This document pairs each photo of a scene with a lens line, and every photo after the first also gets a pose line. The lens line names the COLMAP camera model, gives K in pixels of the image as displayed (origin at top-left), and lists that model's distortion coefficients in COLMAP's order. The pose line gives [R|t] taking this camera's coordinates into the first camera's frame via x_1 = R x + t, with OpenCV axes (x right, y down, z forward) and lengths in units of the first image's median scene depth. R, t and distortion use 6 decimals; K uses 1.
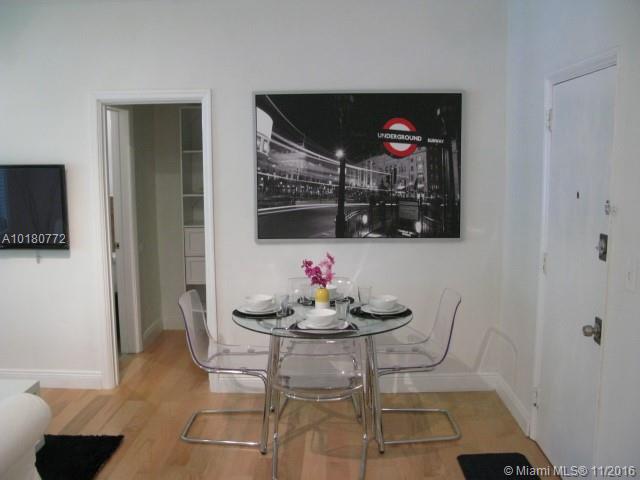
lens RADIAL K [[646.8, 0, 320.0], [0, 646.8, 240.0], [0, 0, 1]] dist [-0.215581, 0.250198]
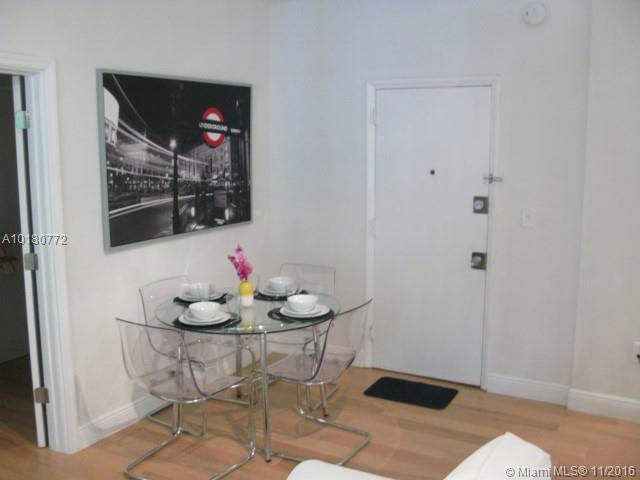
lens RADIAL K [[646.8, 0, 320.0], [0, 646.8, 240.0], [0, 0, 1]] dist [-0.215581, 0.250198]
pose [[0.476103, -0.129146, 0.869855, -0.685221], [0.115271, 0.989788, 0.083860, -0.049204], [-0.871802, 0.060343, 0.486128, 0.373834]]
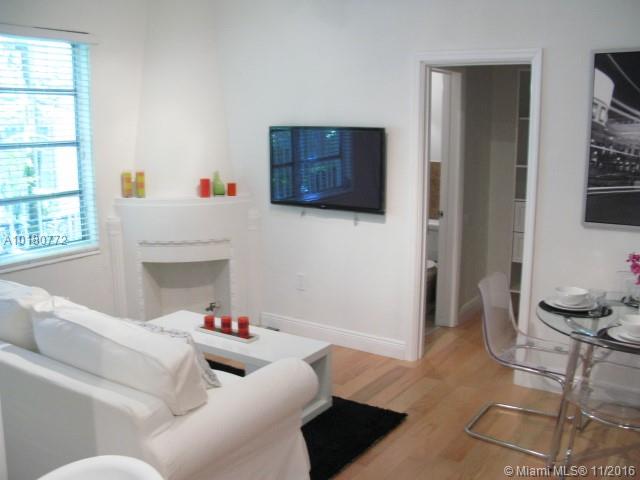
lens RADIAL K [[646.8, 0, 320.0], [0, 646.8, 240.0], [0, 0, 1]] dist [-0.215581, 0.250198]
pose [[0.845373, 0.103326, -0.524088, 0.048048], [-0.075063, 0.994357, 0.074962, -0.013948], [0.528876, -0.024031, 0.848359, 0.095072]]
